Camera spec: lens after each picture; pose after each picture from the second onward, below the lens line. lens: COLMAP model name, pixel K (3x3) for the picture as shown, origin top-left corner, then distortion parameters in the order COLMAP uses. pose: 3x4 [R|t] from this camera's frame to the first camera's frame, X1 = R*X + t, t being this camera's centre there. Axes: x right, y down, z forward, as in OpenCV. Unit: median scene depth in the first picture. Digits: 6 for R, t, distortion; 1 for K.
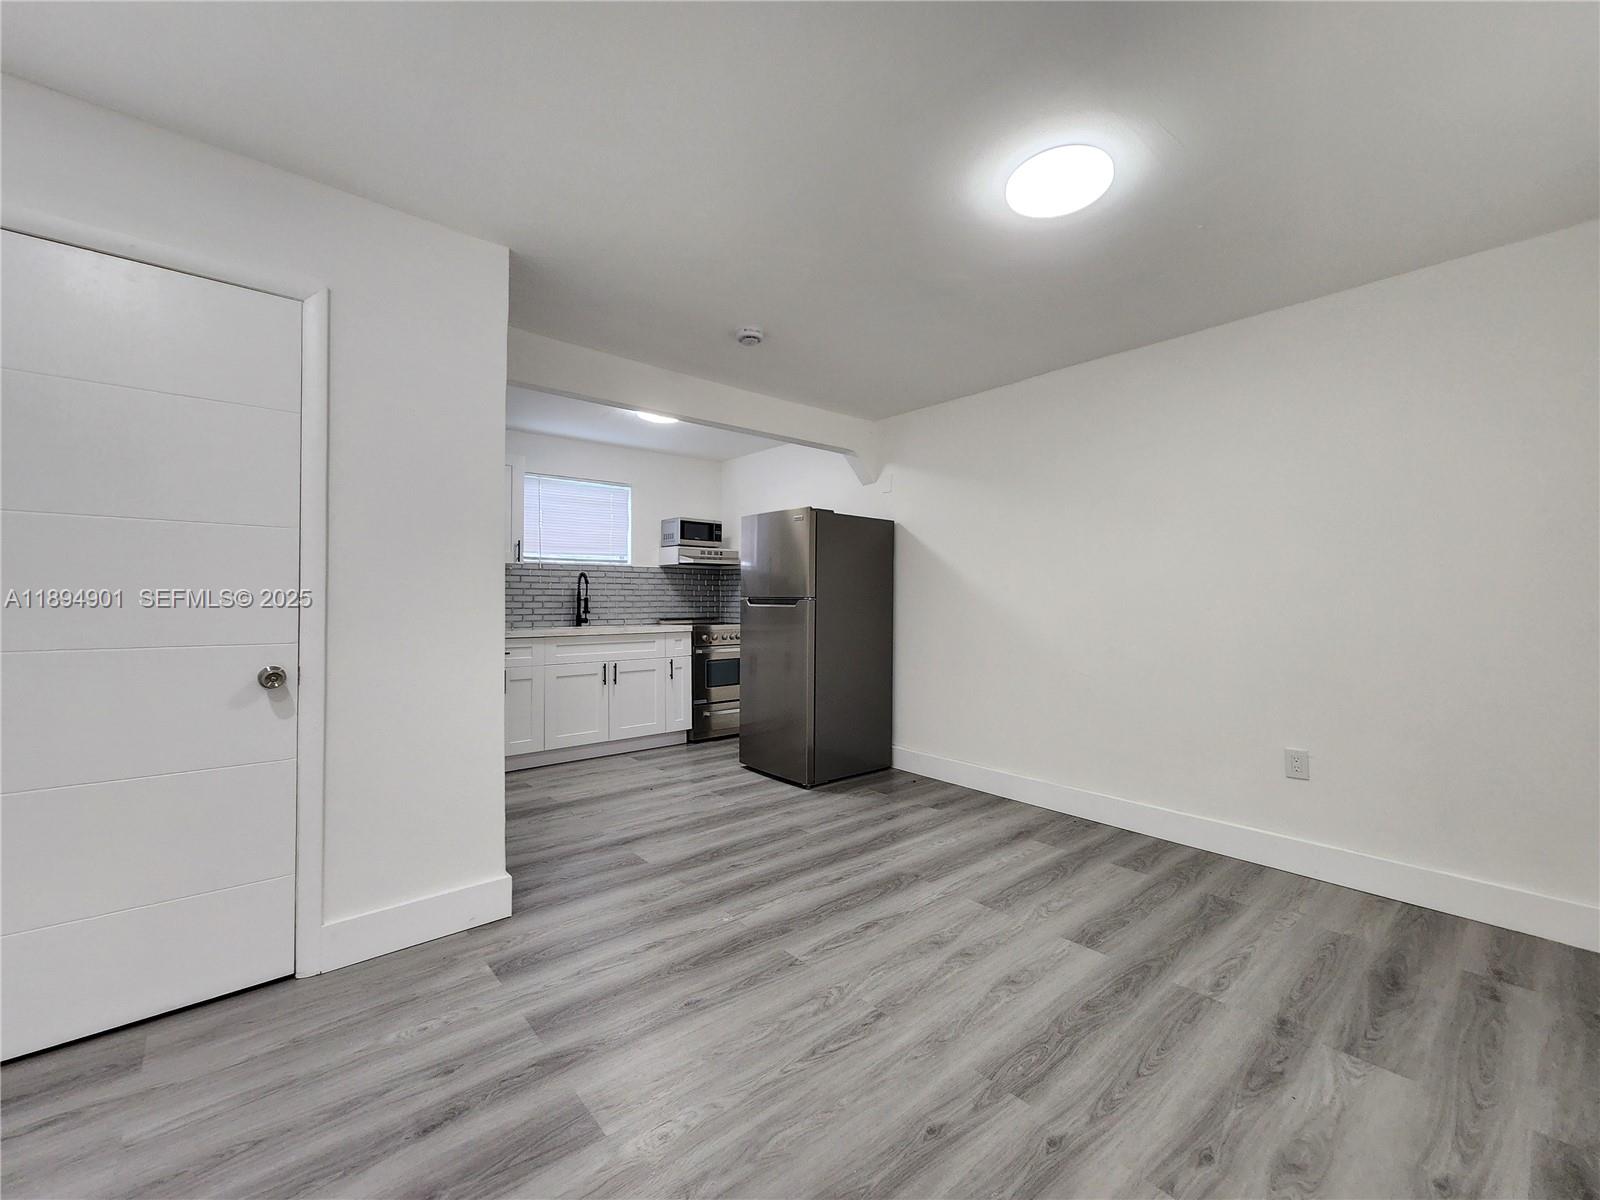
lens RADIAL K [[657.1, 0, 787.3], [0, 657.1, 592.9], [0, 0, 1]] dist [0.003171, 0.000118]
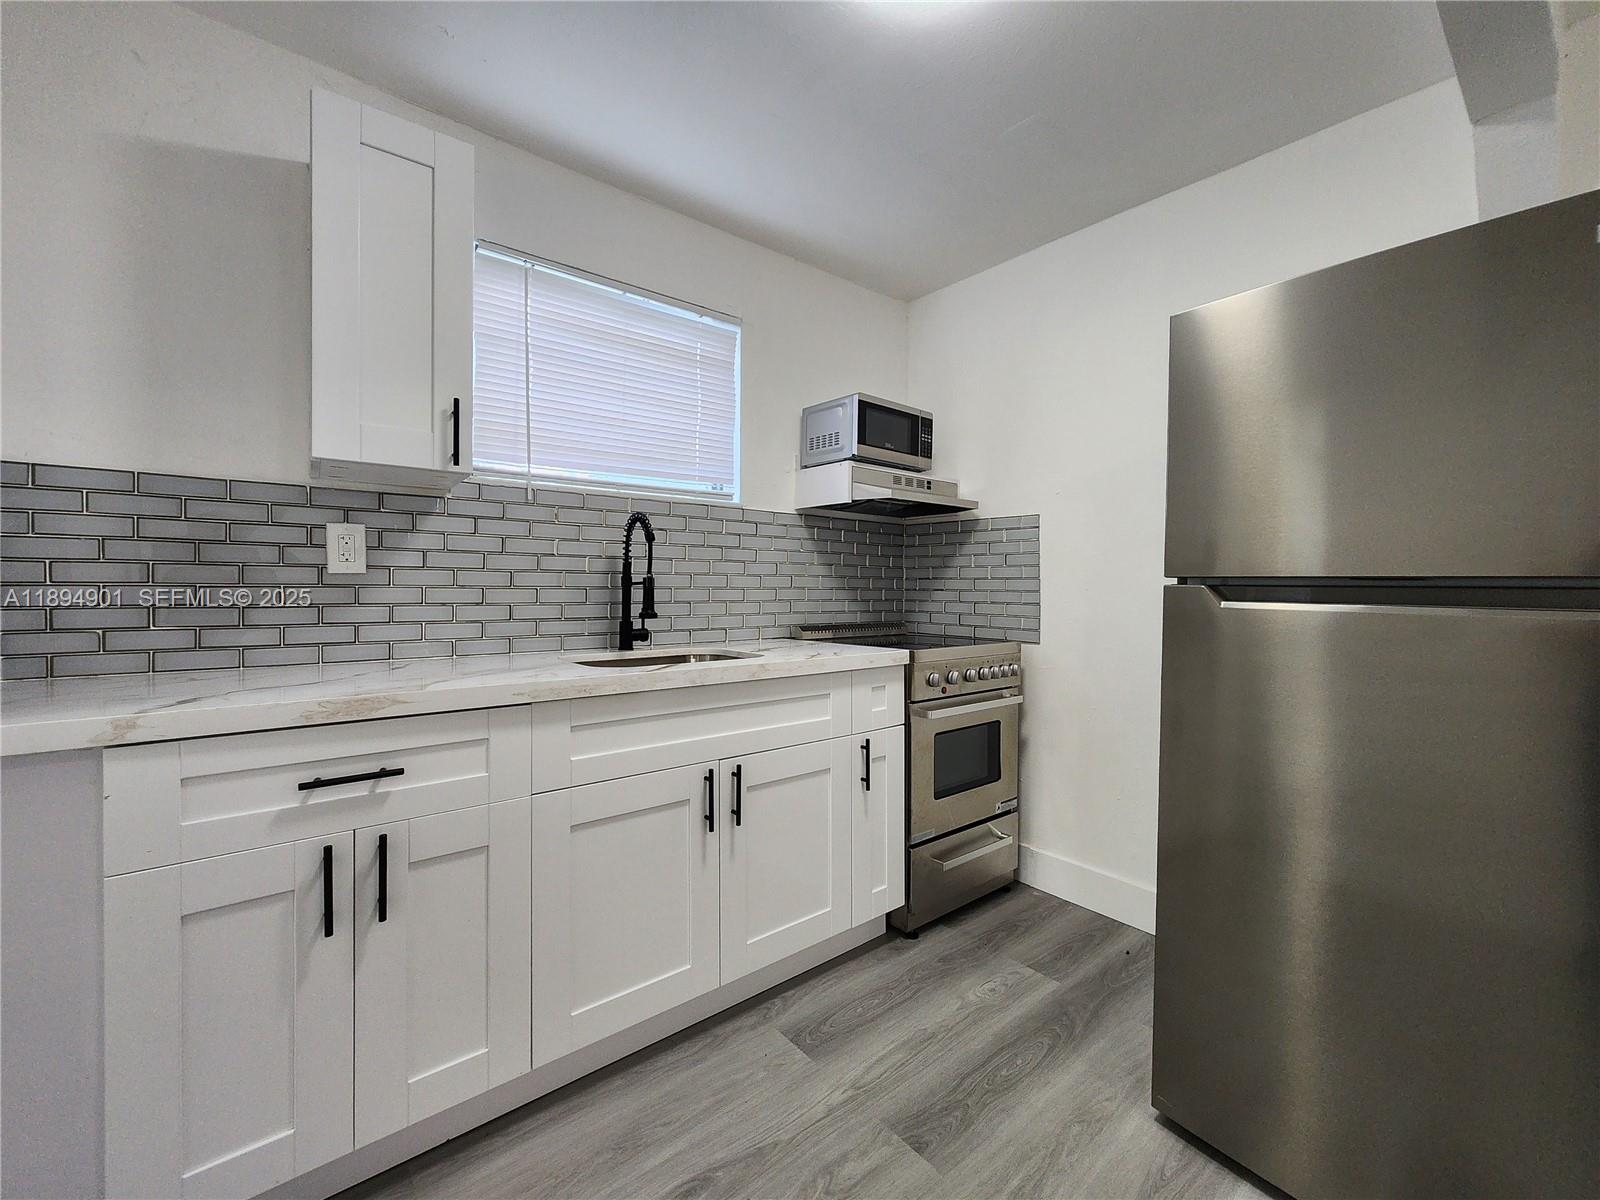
lens RADIAL K [[657.1, 0, 787.3], [0, 657.1, 592.9], [0, 0, 1]] dist [0.003171, 0.000118]
pose [[0.999691, 0.008100, -0.023493, -0.214104], [-0.007612, 0.999756, 0.020758, 0.007428], [0.023655, -0.020572, 0.999508, 0.614173]]
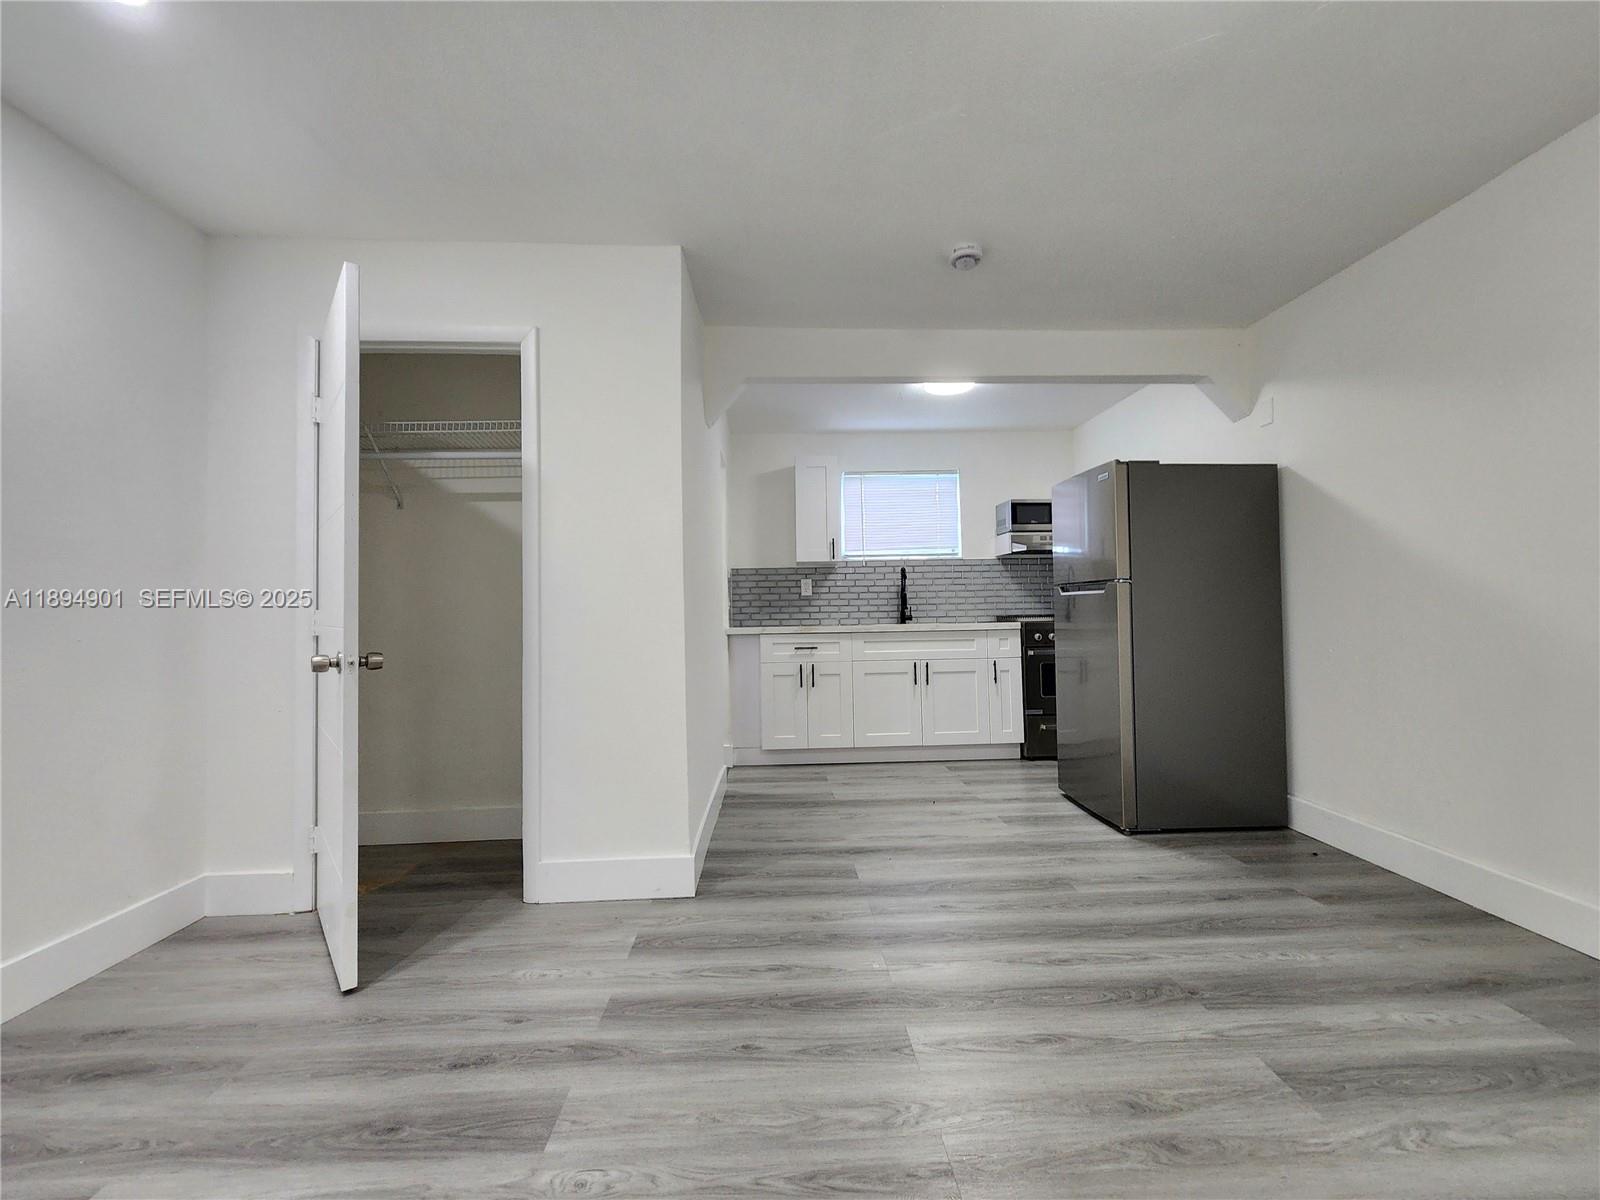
lens RADIAL K [[665.7, 0, 802.1], [0, 665.7, 591.8], [0, 0, 1]] dist [-0.000387, 0.000406]
pose [[0.794609, -0.033323, -0.606206, 0.162186], [0.024063, 0.999437, -0.023397, 0.023935], [0.606645, 0.004004, 0.794963, 0.134353]]
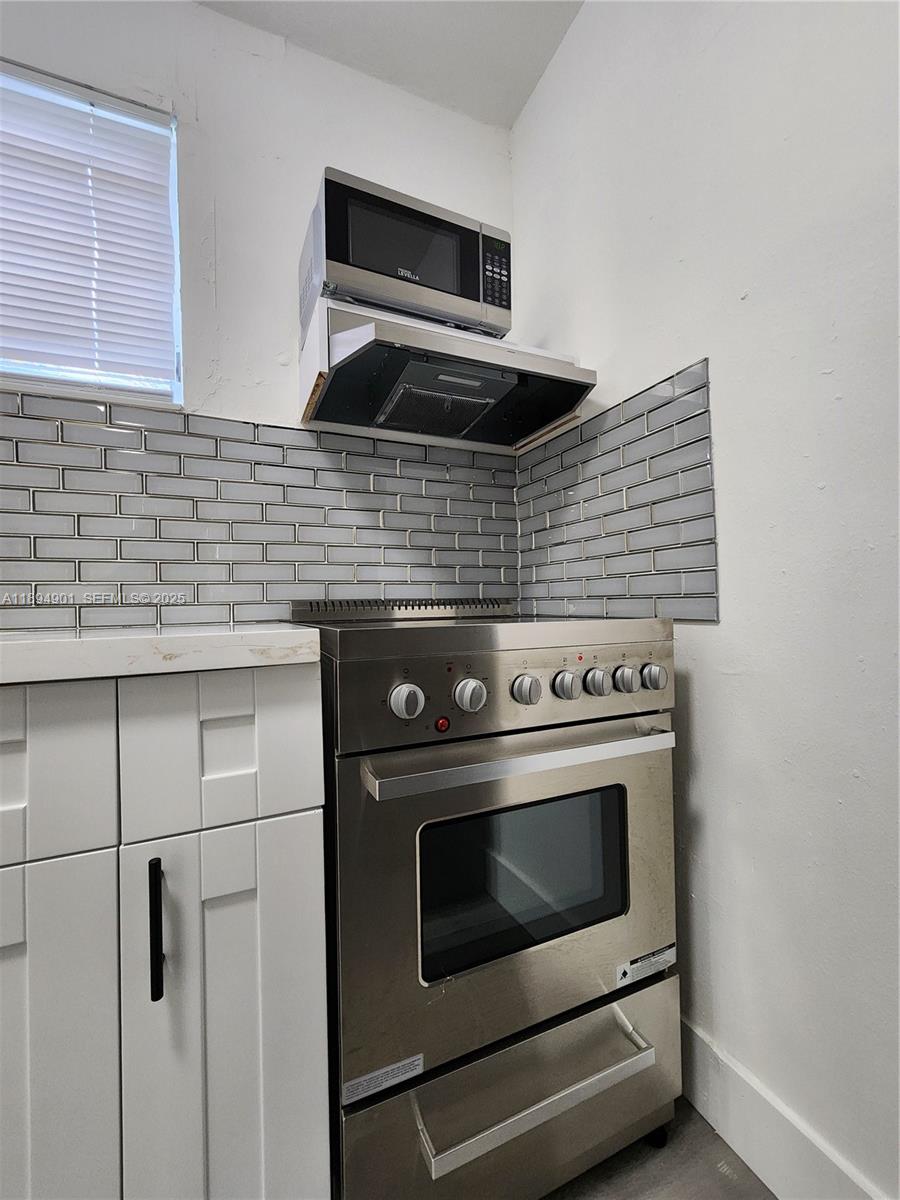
lens RADIAL K [[487.6, 0, 450.6], [0, 487.6, 596.4], [0, 0, 1]] dist [0.000574, -0.000037]
pose [[0.959328, -0.018761, -0.281670, -0.079834], [0.018715, 0.999821, -0.002855, 0.043180], [0.281673, -0.002533, 0.959507, 0.912659]]
